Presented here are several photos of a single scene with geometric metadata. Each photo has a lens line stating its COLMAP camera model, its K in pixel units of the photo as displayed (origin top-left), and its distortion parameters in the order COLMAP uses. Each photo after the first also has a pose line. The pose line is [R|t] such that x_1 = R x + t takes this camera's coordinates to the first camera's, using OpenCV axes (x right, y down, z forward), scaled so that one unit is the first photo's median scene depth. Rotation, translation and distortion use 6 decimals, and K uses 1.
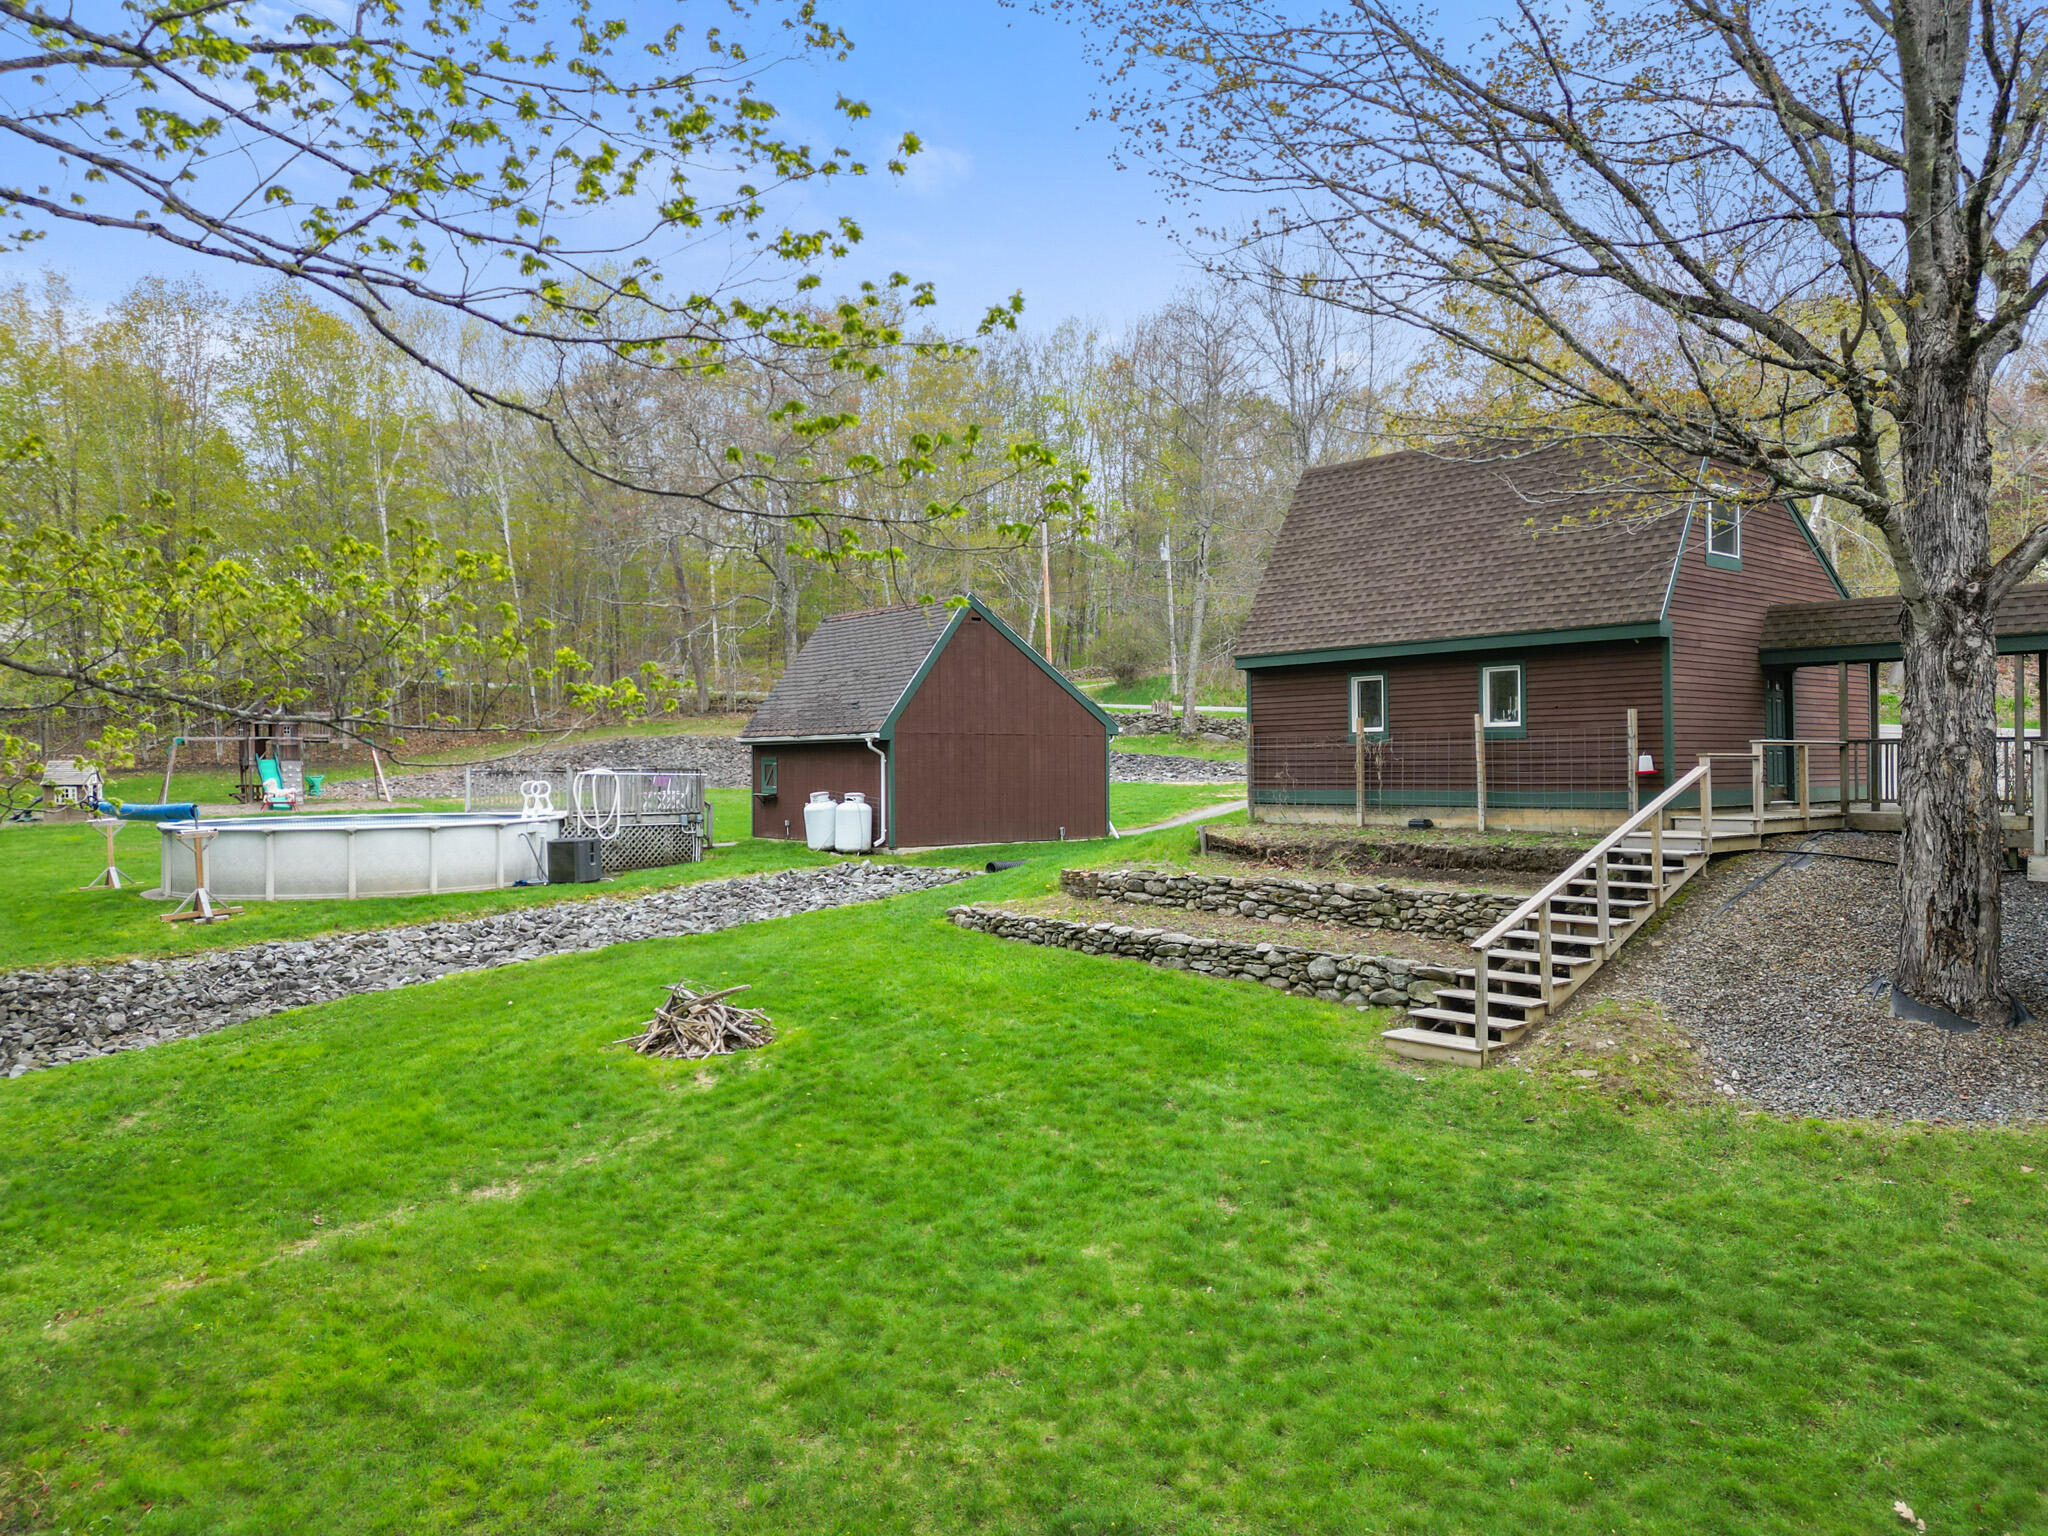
lens RADIAL K [[1406.7, 0, 1030.1], [0, 1406.7, 762.1], [0, 0, 1]] dist [0.063490, -0.062374]
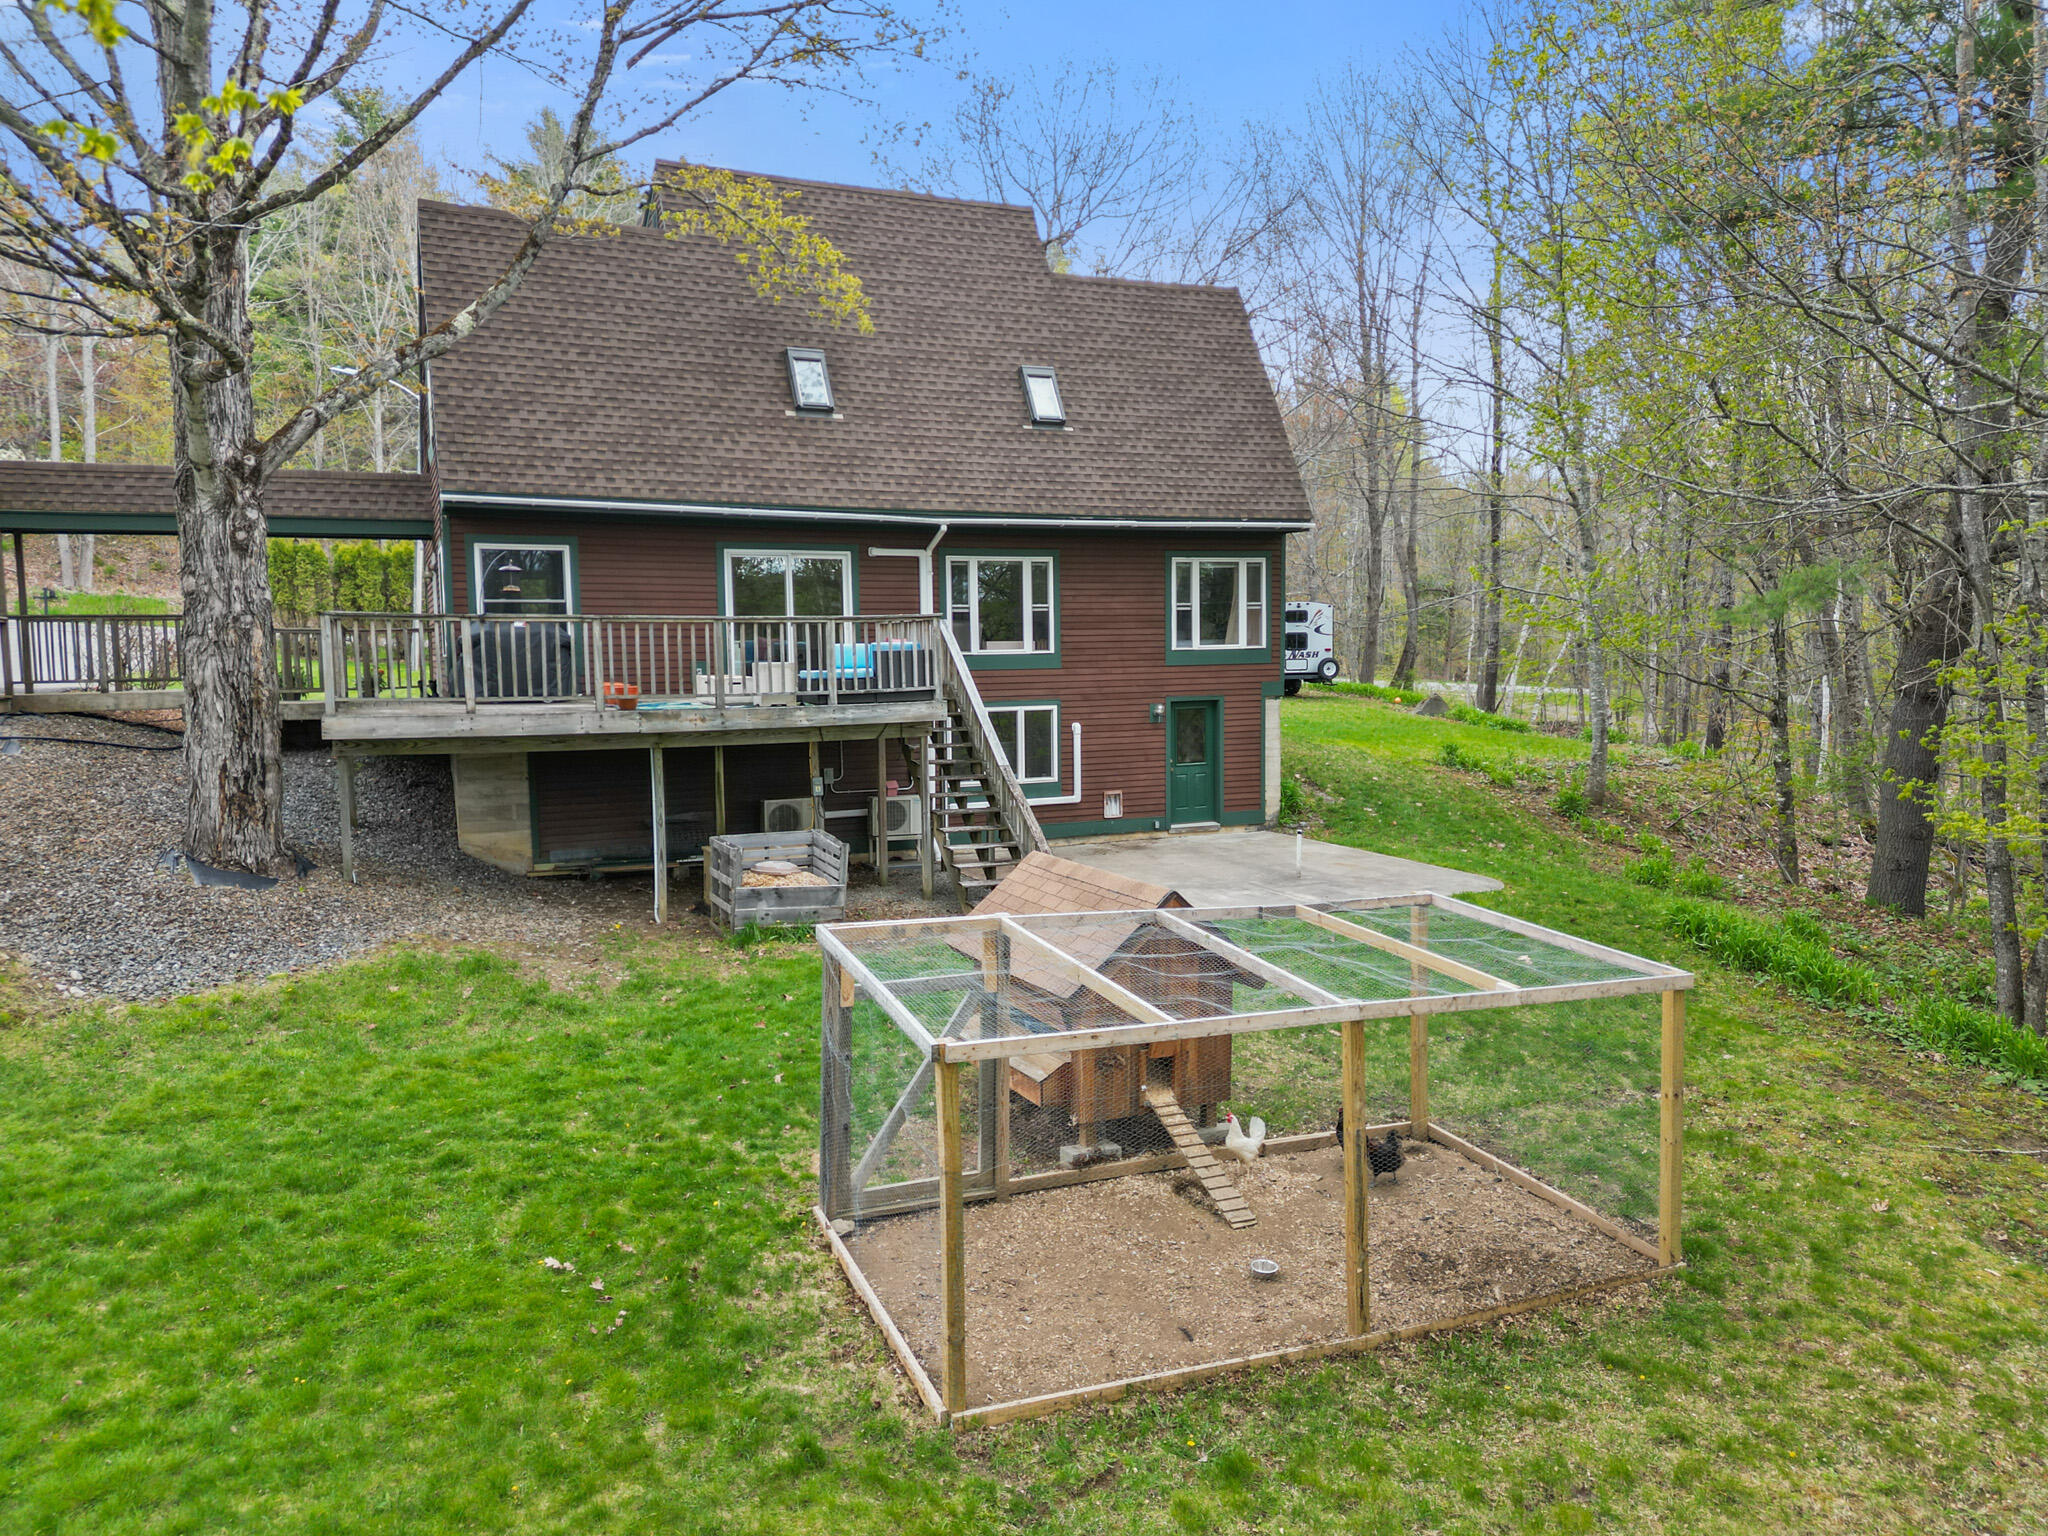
lens RADIAL K [[1406.7, 0, 1030.1], [0, 1406.7, 762.1], [0, 0, 1]] dist [0.063490, -0.062374]
pose [[0.304121, -0.075996, 0.949597, -0.159237], [0.008162, 0.996984, 0.077175, 0.019623], [-0.952598, -0.015720, 0.303824, 0.146541]]
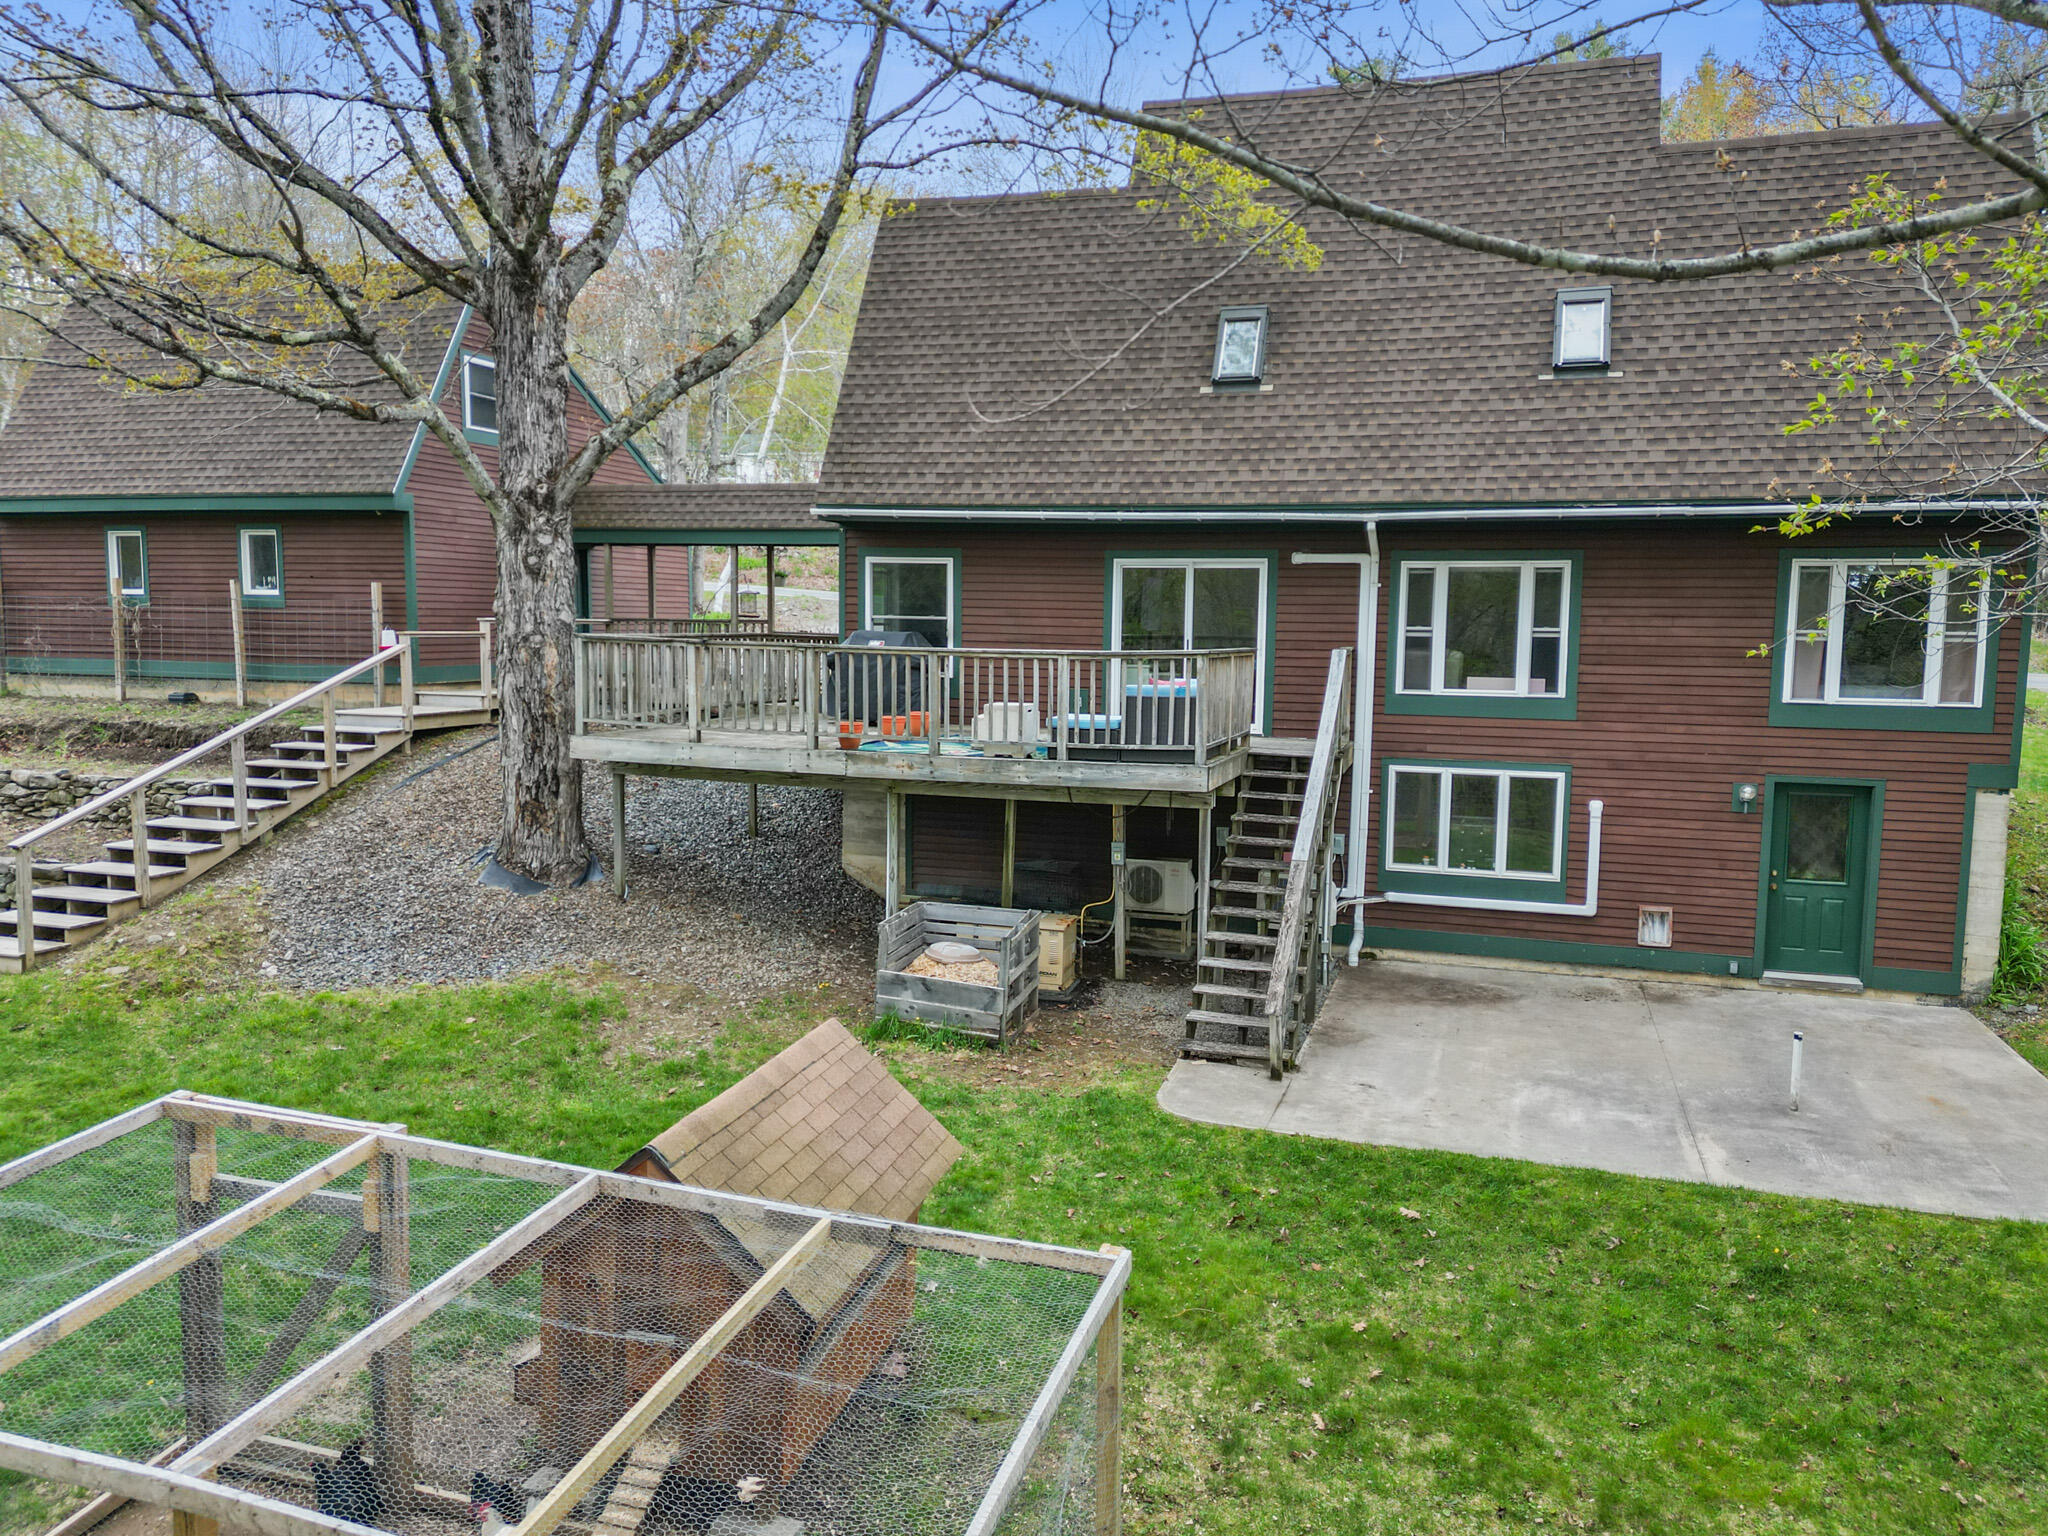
lens RADIAL K [[1458.7, 0, 976.2], [0, 1458.7, 754.8], [0, 0, 1]] dist [0.101598, -0.136219]
pose [[0.853924, -0.027295, 0.519681, 0.348864], [-0.022714, 0.995717, 0.089620, -0.028208], [-0.519901, -0.088333, 0.849647, -0.137362]]
